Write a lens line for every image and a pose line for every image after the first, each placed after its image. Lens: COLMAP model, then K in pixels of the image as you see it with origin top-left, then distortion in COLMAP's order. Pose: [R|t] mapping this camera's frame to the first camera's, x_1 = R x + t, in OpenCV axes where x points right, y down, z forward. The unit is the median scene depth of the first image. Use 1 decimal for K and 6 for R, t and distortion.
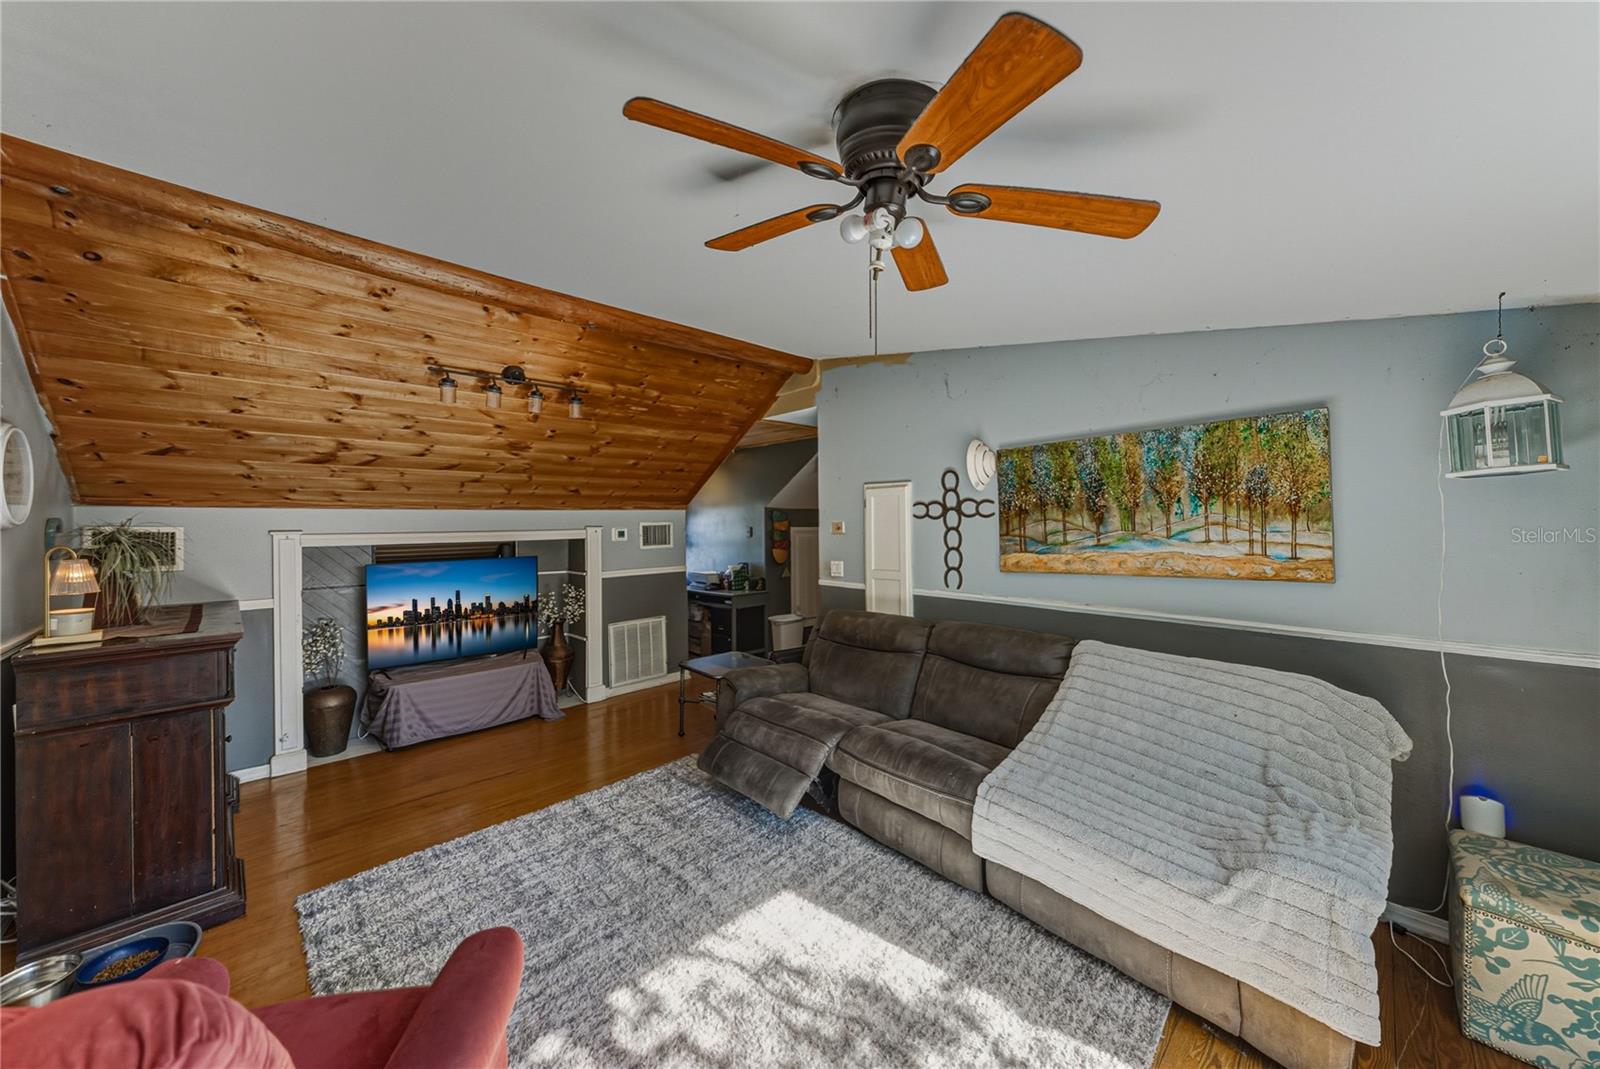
lens RADIAL K [[567.3, 0, 782.8], [0, 567.3, 525.9], [0, 0, 1]] dist [-0.007495, 0.002451]
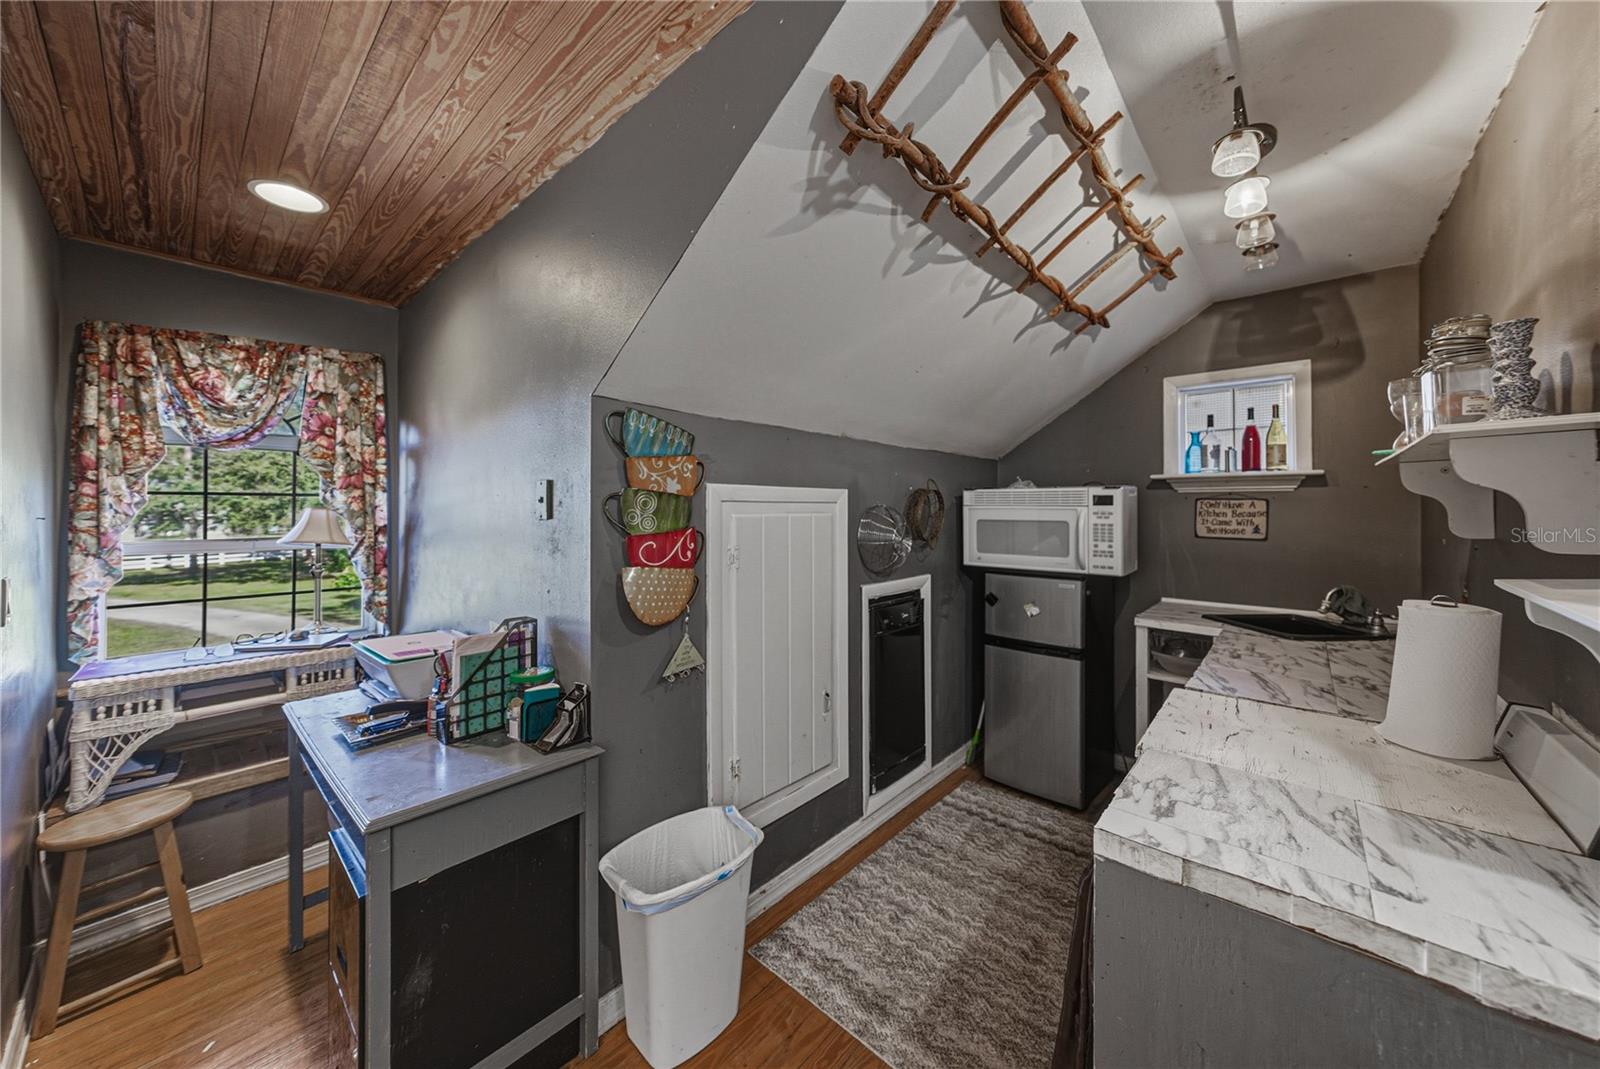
lens RADIAL K [[567.3, 0, 812.6], [0, 567.3, 503.9], [0, 0, 1]] dist [-0.007495, 0.002451]
pose [[0.993932, -0.011068, 0.109440, 0.068939], [0.011149, 0.999938, -0.000127, 0.026304], [-0.109432, 0.001346, 0.993993, 1.398259]]
